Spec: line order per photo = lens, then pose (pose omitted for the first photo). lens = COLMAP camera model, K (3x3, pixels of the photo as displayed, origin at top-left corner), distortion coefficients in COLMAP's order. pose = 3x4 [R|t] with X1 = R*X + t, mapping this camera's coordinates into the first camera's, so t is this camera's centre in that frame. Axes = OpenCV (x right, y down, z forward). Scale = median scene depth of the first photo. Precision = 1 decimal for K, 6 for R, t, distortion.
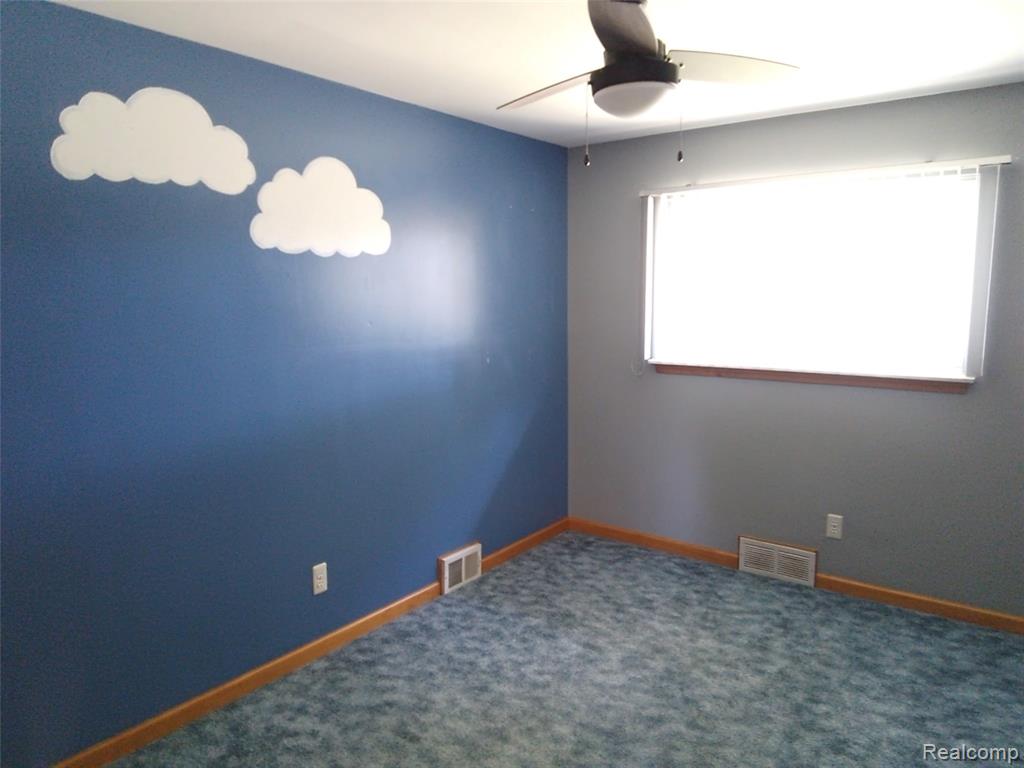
lens RADIAL K [[713.1, 0, 513.9], [0, 713.1, 381.0], [0, 0, 1]] dist [0.076557, -0.105223]
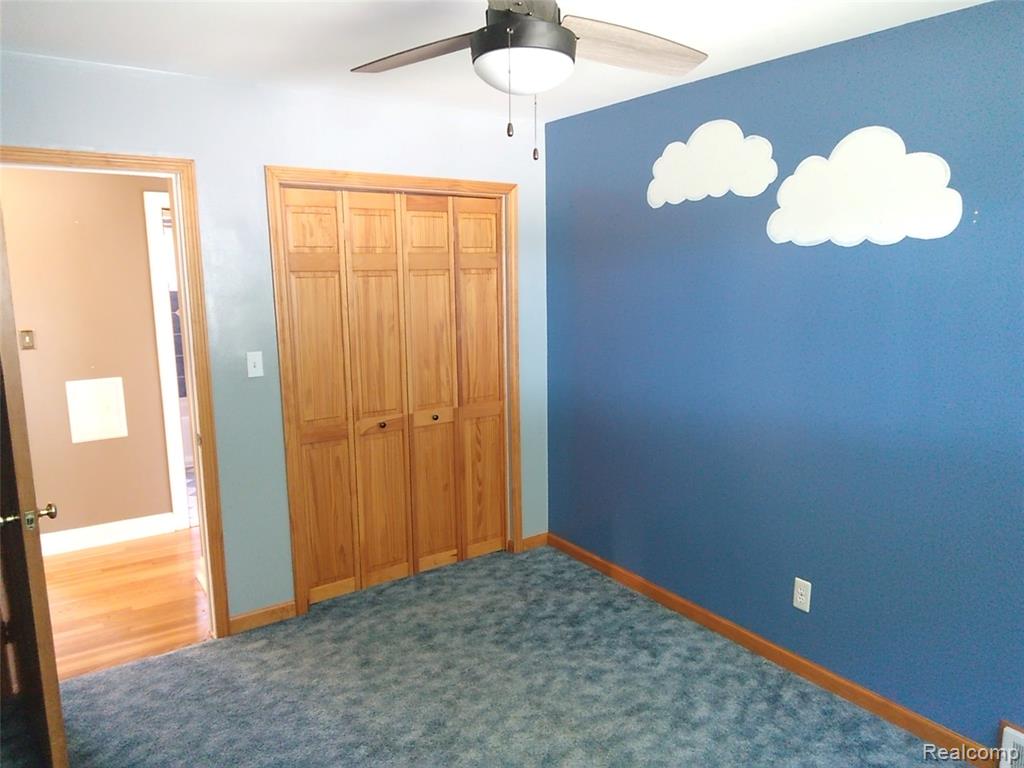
lens RADIAL K [[713.1, 0, 513.9], [0, 713.1, 381.0], [0, 0, 1]] dist [0.076557, -0.105223]
pose [[-0.316347, 0.149541, -0.936783, 0.773863], [-0.124433, 0.972424, 0.197251, -0.150155], [0.940447, 0.178966, -0.289016, 0.988343]]
